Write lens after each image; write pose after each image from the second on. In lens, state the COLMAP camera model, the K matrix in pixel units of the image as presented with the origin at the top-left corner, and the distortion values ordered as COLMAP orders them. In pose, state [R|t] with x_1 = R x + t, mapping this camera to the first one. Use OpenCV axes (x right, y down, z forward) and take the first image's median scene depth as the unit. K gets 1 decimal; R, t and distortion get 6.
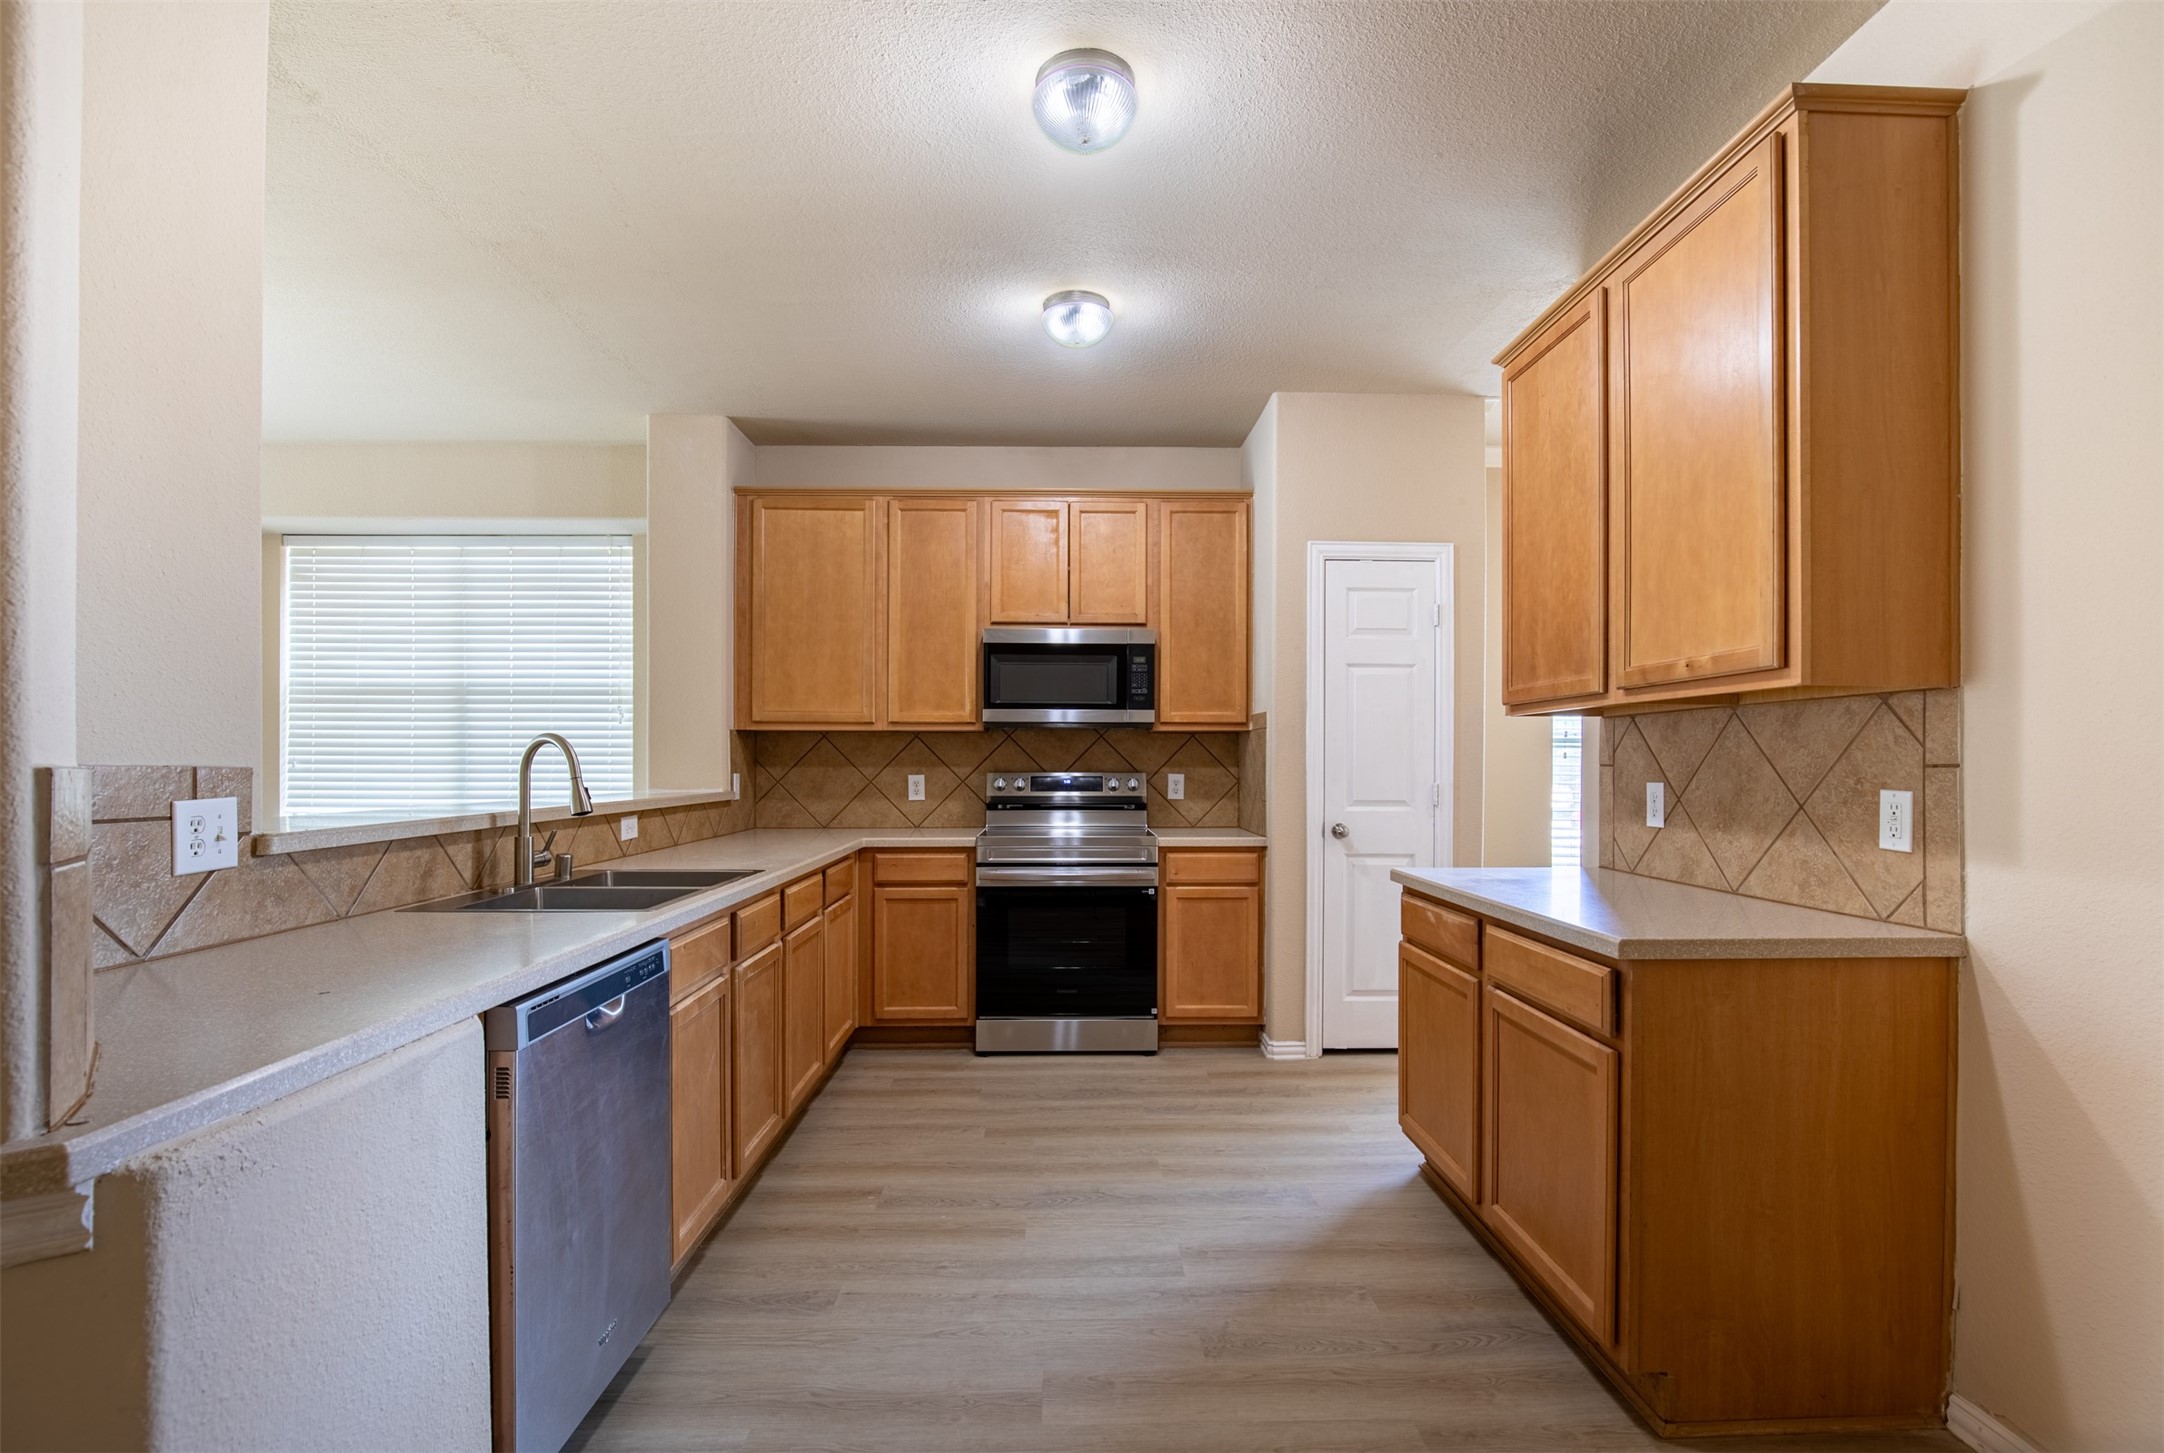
lens RADIAL K [[1001.2, 0, 1081.2], [0, 1001.2, 761.1], [0, 0, 1]] dist [-0.018479, 0.000114]
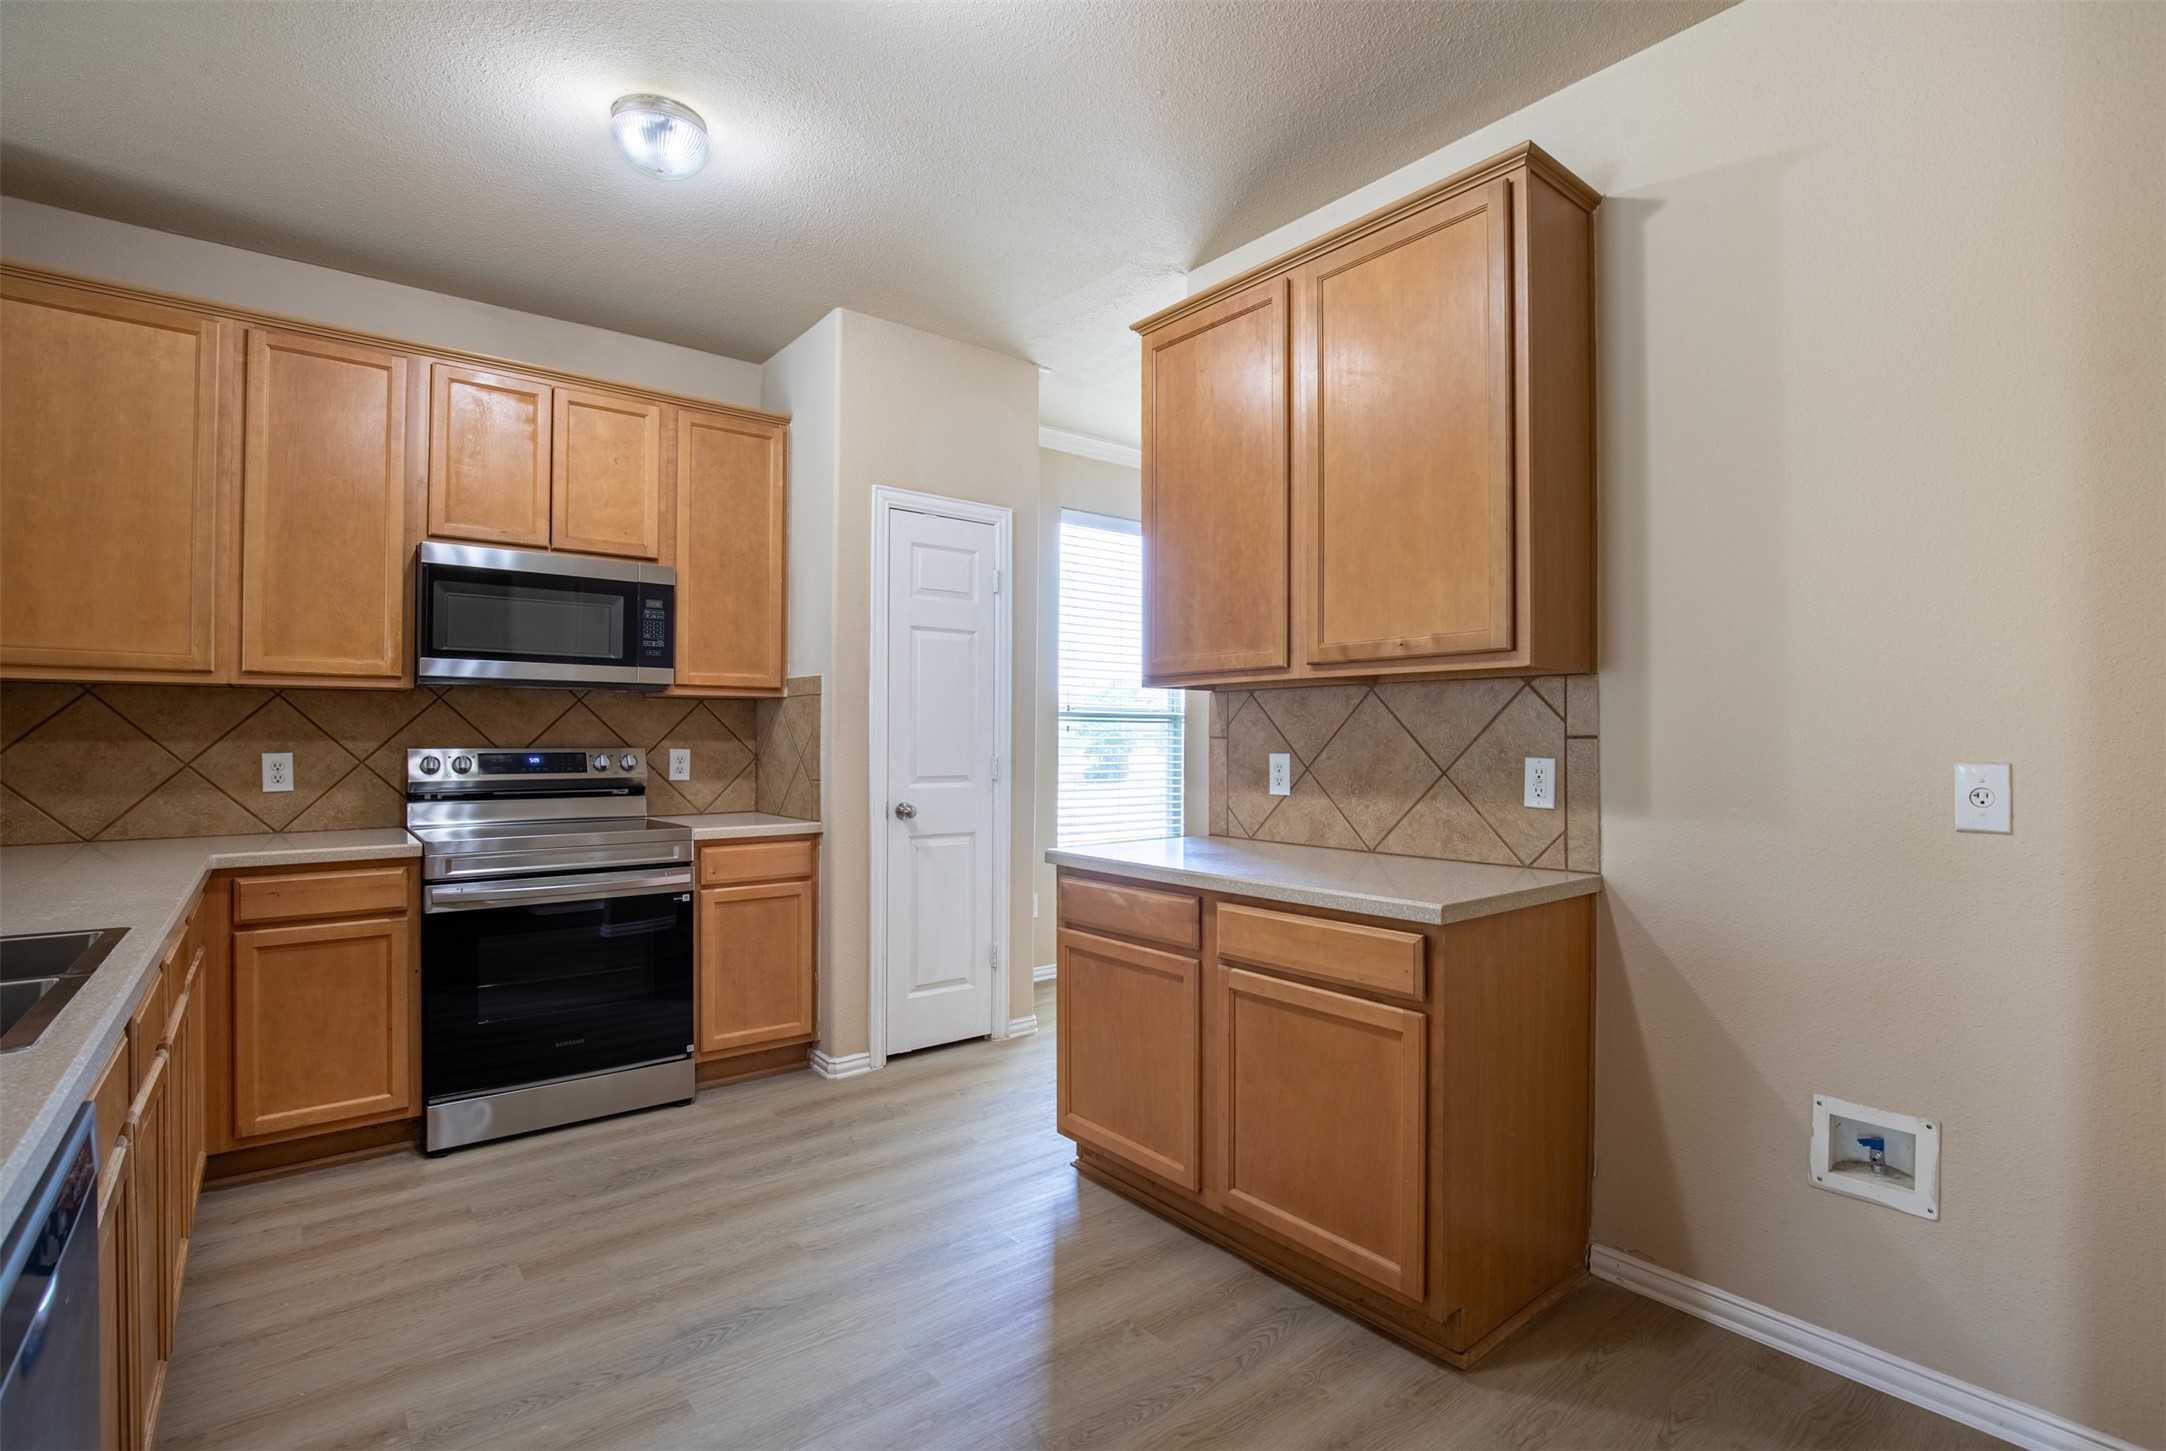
lens RADIAL K [[1017.2, 0, 1105.3], [0, 1017.2, 732.1], [0, 0, 1]] dist [-0.036690, 0.007281]
pose [[0.786045, 0.003051, 0.618162, -0.206013], [-0.001343, 0.999994, -0.003228, 0.001881], [-0.618168, 0.001707, 0.786044, 0.212535]]
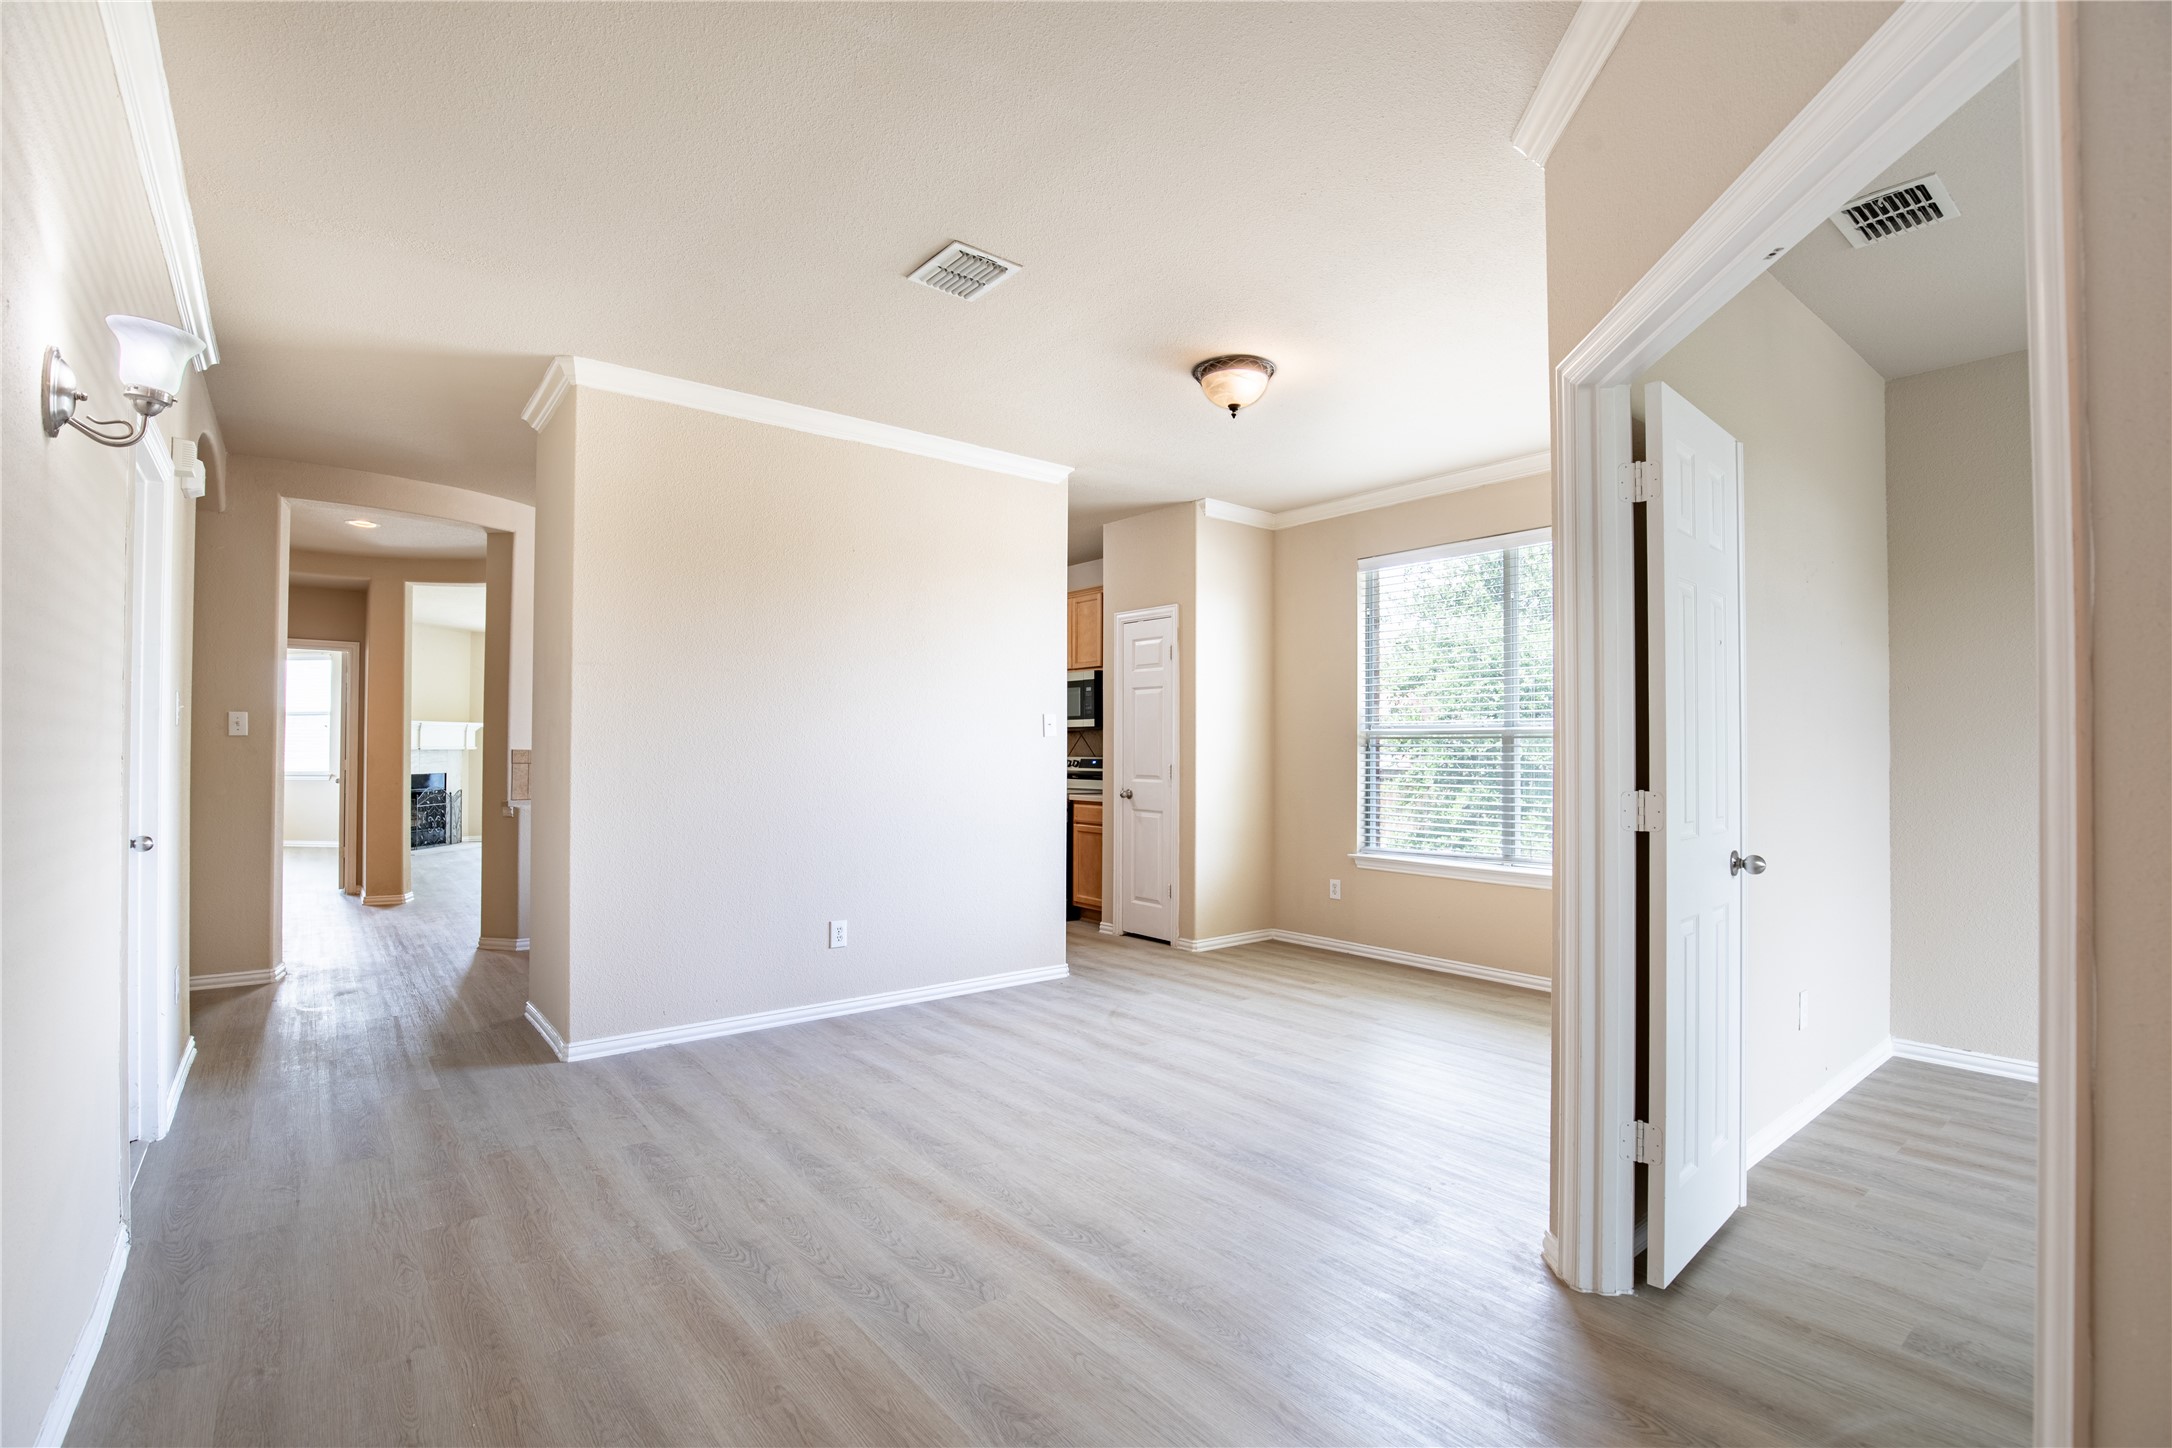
lens RADIAL K [[994.7, 0, 1086.3], [0, 994.7, 736.5], [0, 0, 1]] dist [-0.035517, 0.005827]
pose [[0.611758, -0.008941, -0.790994, 1.832242], [-0.003009, 0.999903, -0.013629, 0.000941], [0.791039, 0.010717, 0.611672, -0.017872]]
